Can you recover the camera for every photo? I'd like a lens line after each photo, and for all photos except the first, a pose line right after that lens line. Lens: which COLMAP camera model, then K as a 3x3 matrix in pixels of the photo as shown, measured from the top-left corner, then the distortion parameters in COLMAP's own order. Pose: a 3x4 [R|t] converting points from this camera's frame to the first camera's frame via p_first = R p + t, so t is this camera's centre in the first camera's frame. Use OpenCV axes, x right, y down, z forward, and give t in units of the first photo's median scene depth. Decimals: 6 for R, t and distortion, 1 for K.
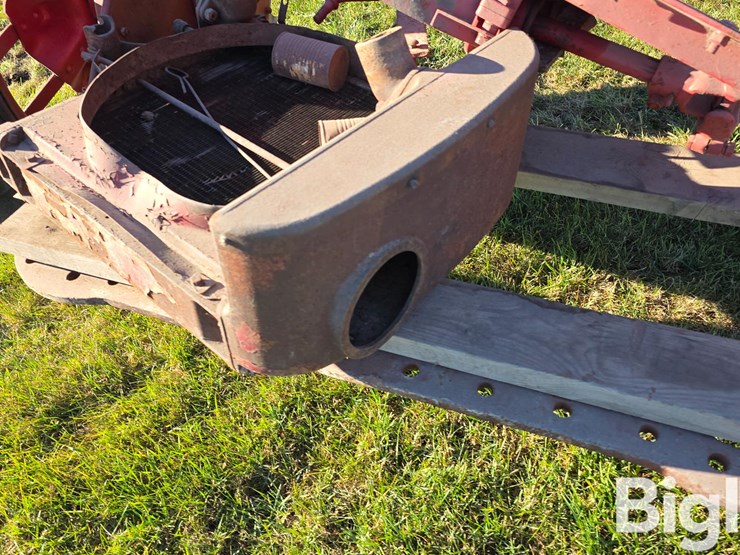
lens RADIAL K [[648.1, 0, 359.4], [0, 648.1, 264.7], [0, 0, 1]] dist [0.086144, -0.110787]
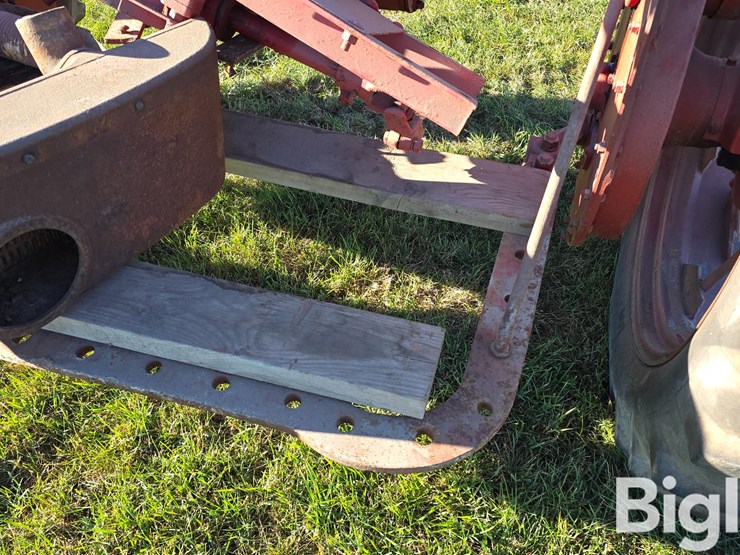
lens RADIAL K [[642.7, 0, 370.0], [0, 642.7, 277.5], [0, 0, 1]] dist [0.088112, -0.107732]
pose [[0.988600, -0.000844, 0.150565, 0.327769], [-0.000764, 0.999943, 0.010617, 0.033665], [-0.150566, -0.010611, 0.988543, -0.053156]]
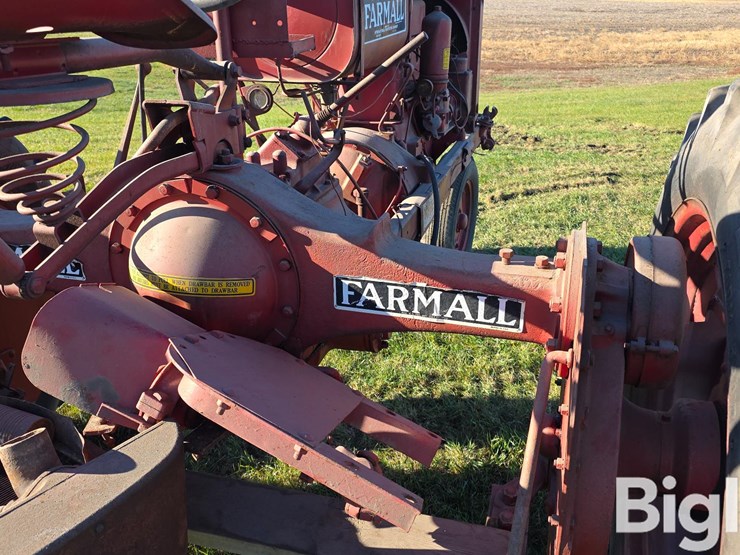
lens RADIAL K [[642.7, 0, 370.0], [0, 642.7, 277.5], [0, 0, 1]] dist [0.088112, -0.107732]
pose [[0.988439, 0.013363, 0.151026, 0.382989], [0.043086, 0.930283, -0.364303, -0.153975], [-0.145365, 0.366599, 0.918953, -0.163545]]
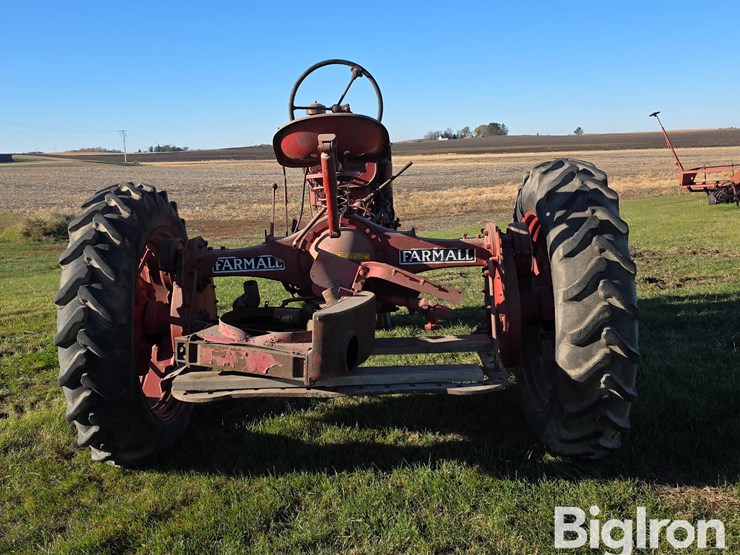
lens RADIAL K [[678.6, 0, 310.3], [0, 678.6, 276.5], [0, 0, 1]] dist [0.113860, -0.189247]
pose [[0.949440, -0.019724, 0.313328, -0.965713], [0.202716, 0.800599, -0.563868, 1.285236], [-0.239729, 0.598876, 0.764119, -1.378311]]
